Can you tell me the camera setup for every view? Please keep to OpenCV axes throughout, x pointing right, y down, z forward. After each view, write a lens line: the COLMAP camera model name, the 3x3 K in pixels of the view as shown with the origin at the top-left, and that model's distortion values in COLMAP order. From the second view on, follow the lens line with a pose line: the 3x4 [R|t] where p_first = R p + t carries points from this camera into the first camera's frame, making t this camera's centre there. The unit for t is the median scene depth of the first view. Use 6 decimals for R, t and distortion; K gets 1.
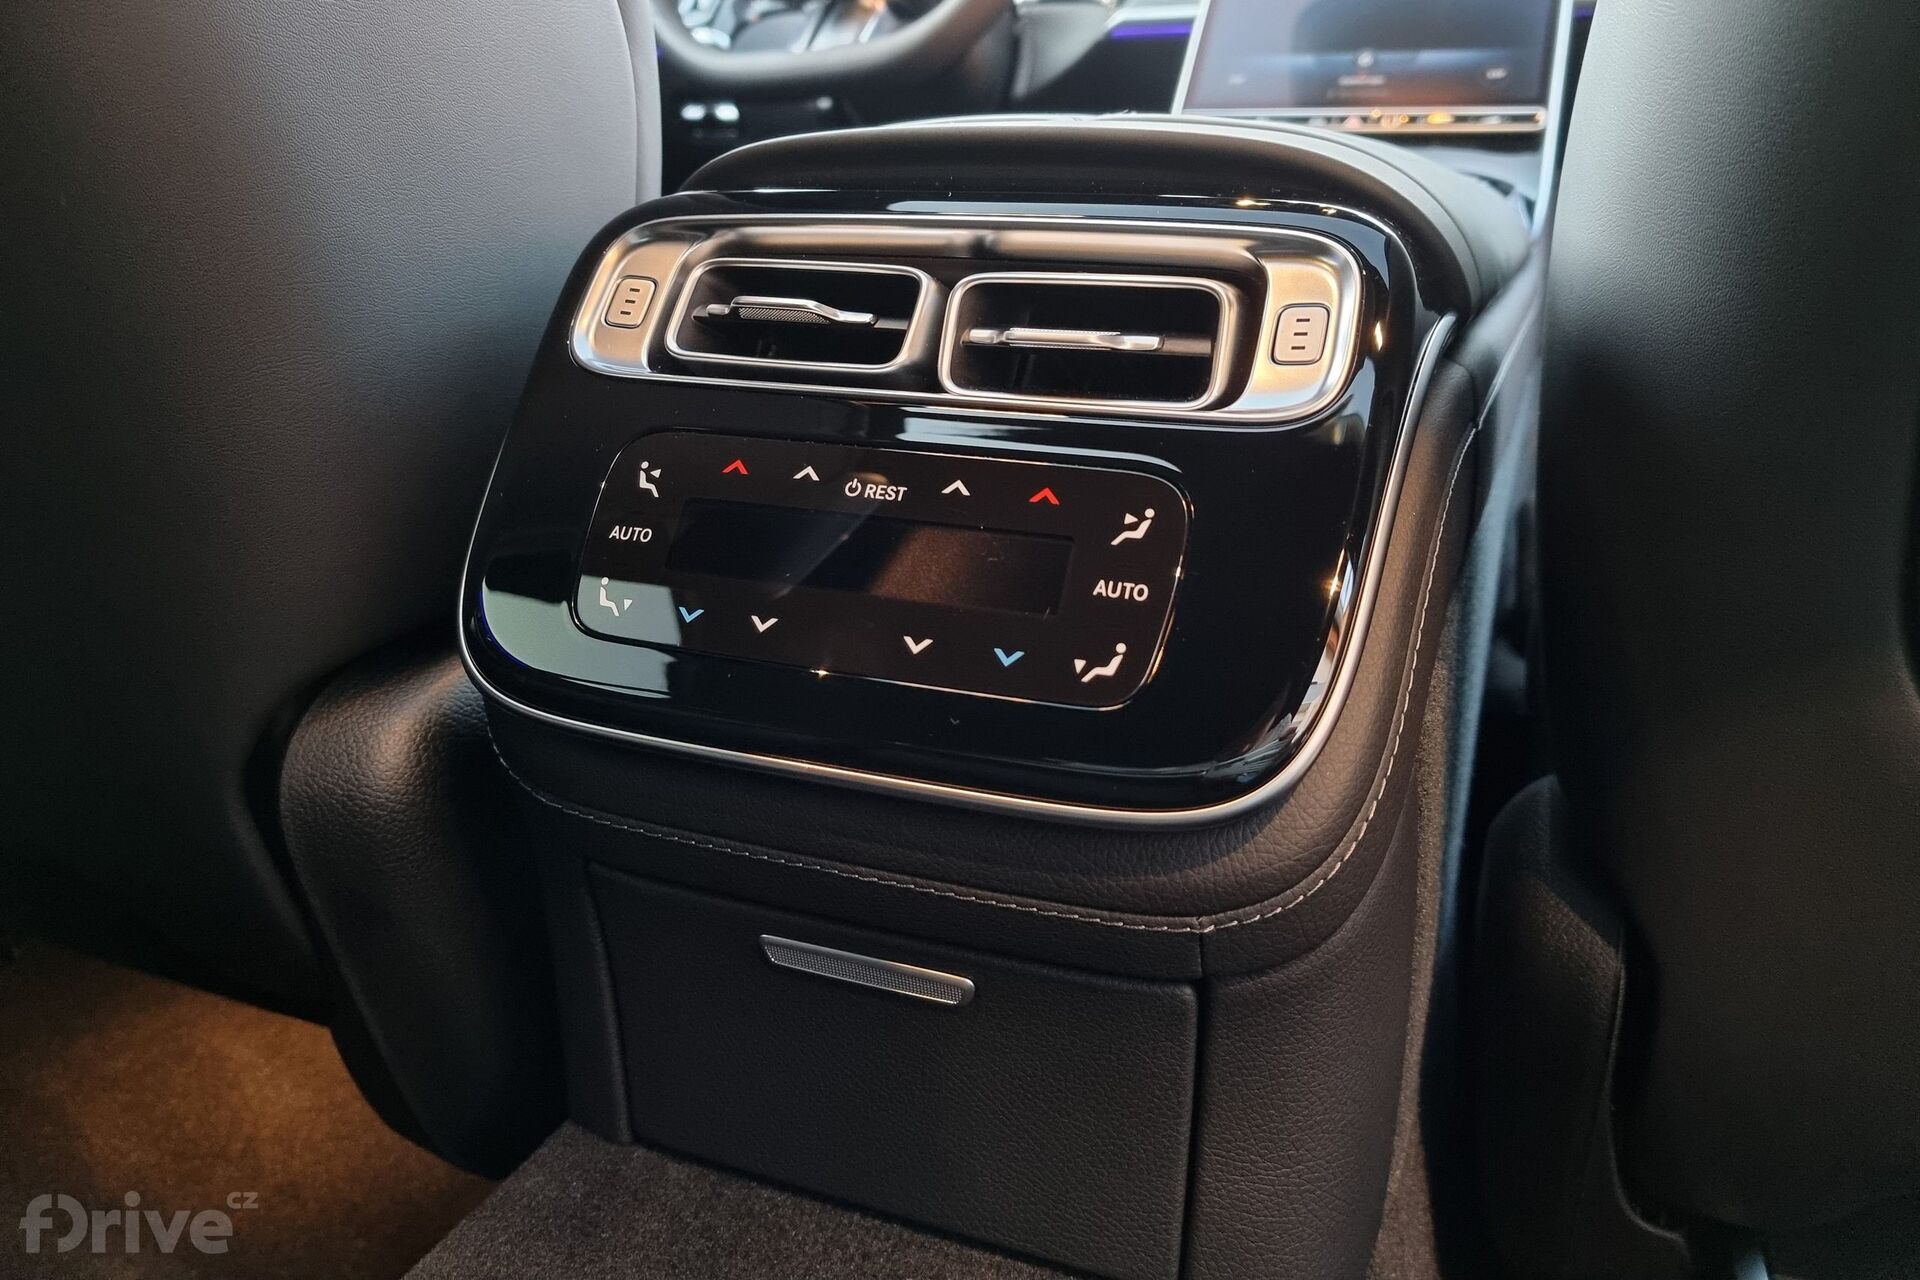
lens RADIAL K [[1343.2, 0, 962.0], [0, 1343.2, 638.0], [0, 0, 1]] dist [-0.012994, -0.009793]
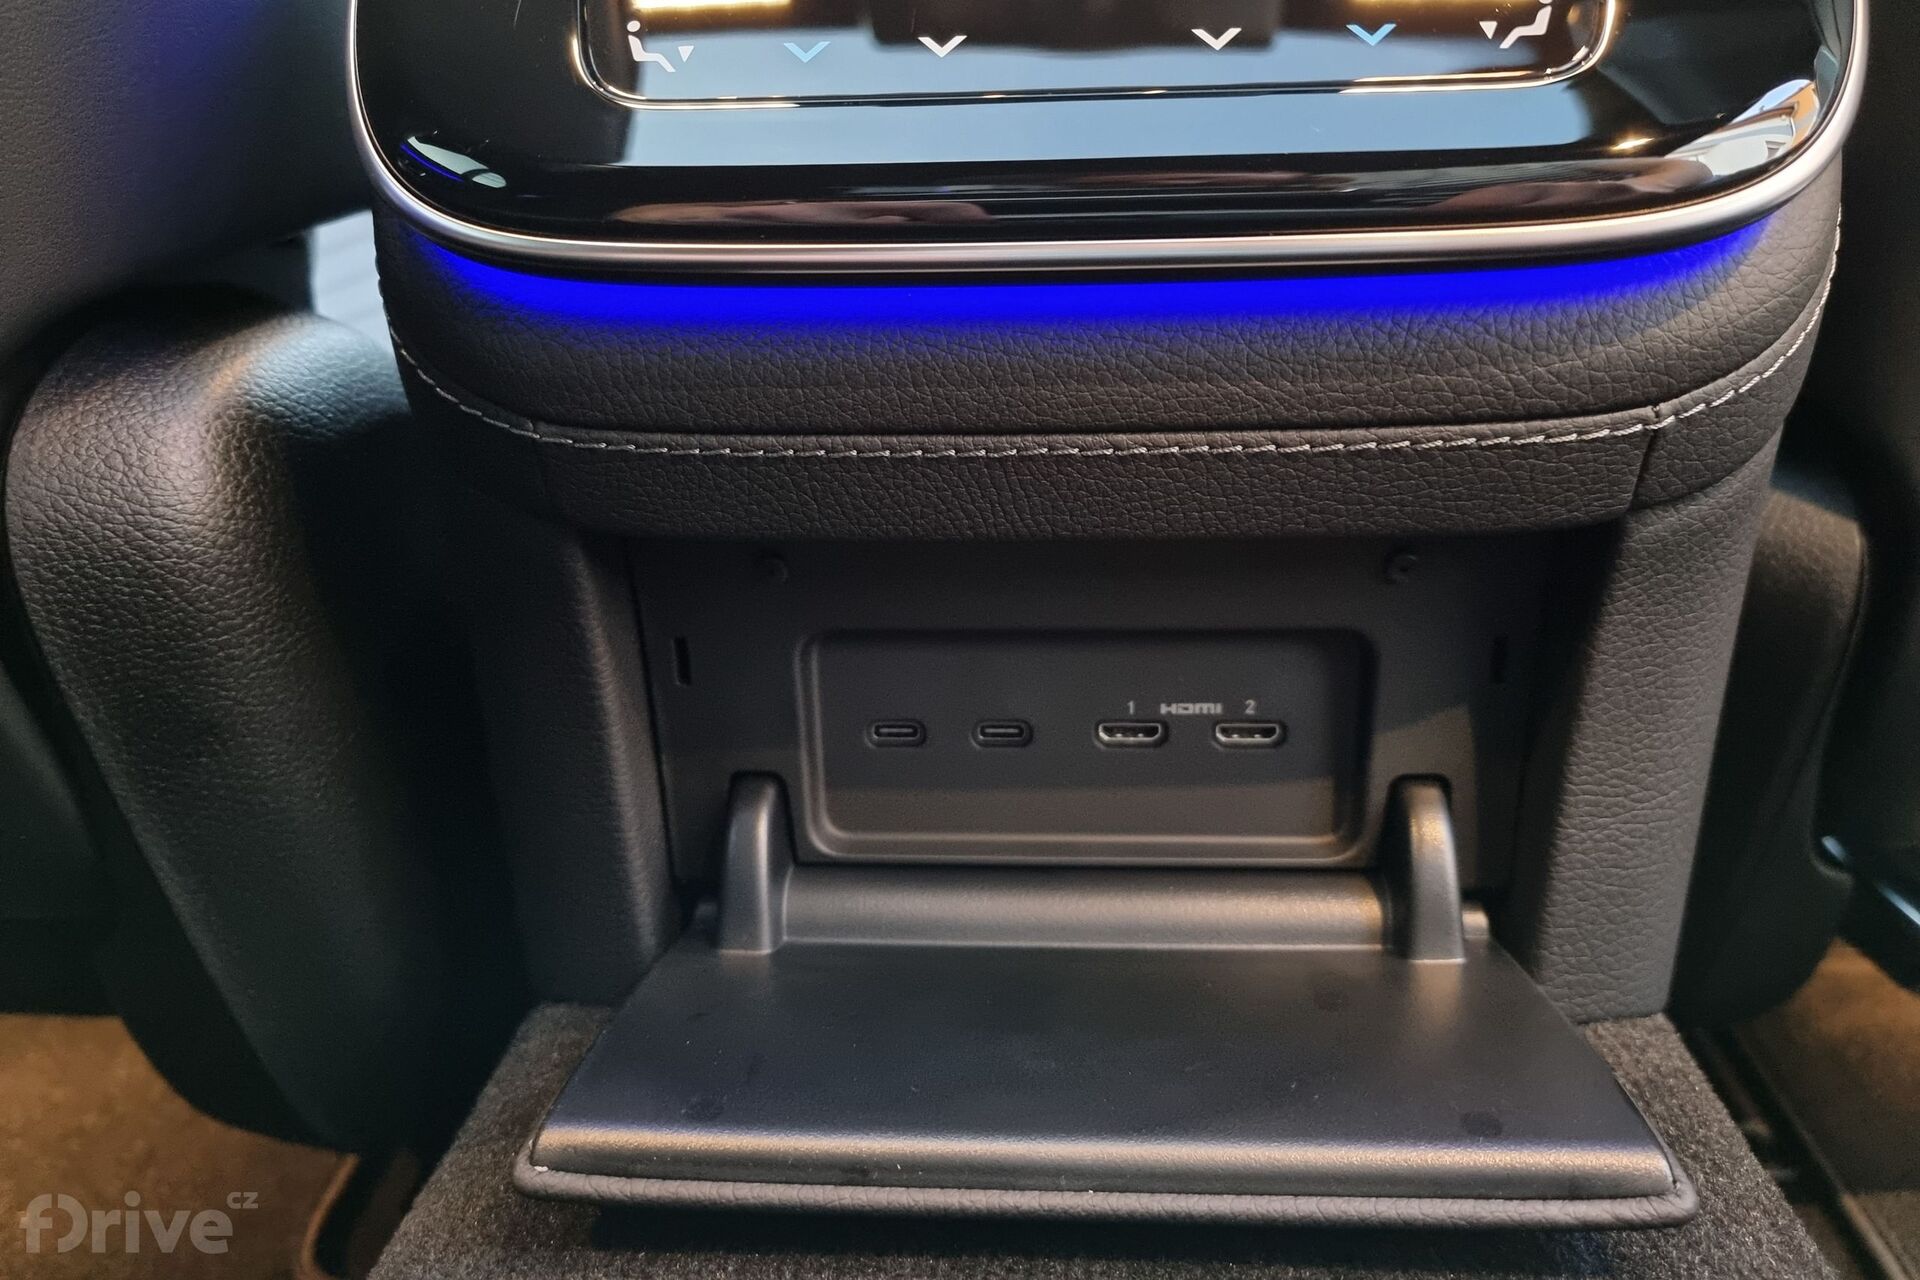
lens RADIAL K [[1343.2, 0, 962.1], [0, 1343.2, 643.5], [0, 0, 1]] dist [-0.012994, -0.009793]
pose [[0.951419, -0.131188, 0.278552, -0.357366], [0.122419, 0.991282, 0.048728, 0.240039], [-0.282516, -0.012261, 0.959184, 0.412098]]
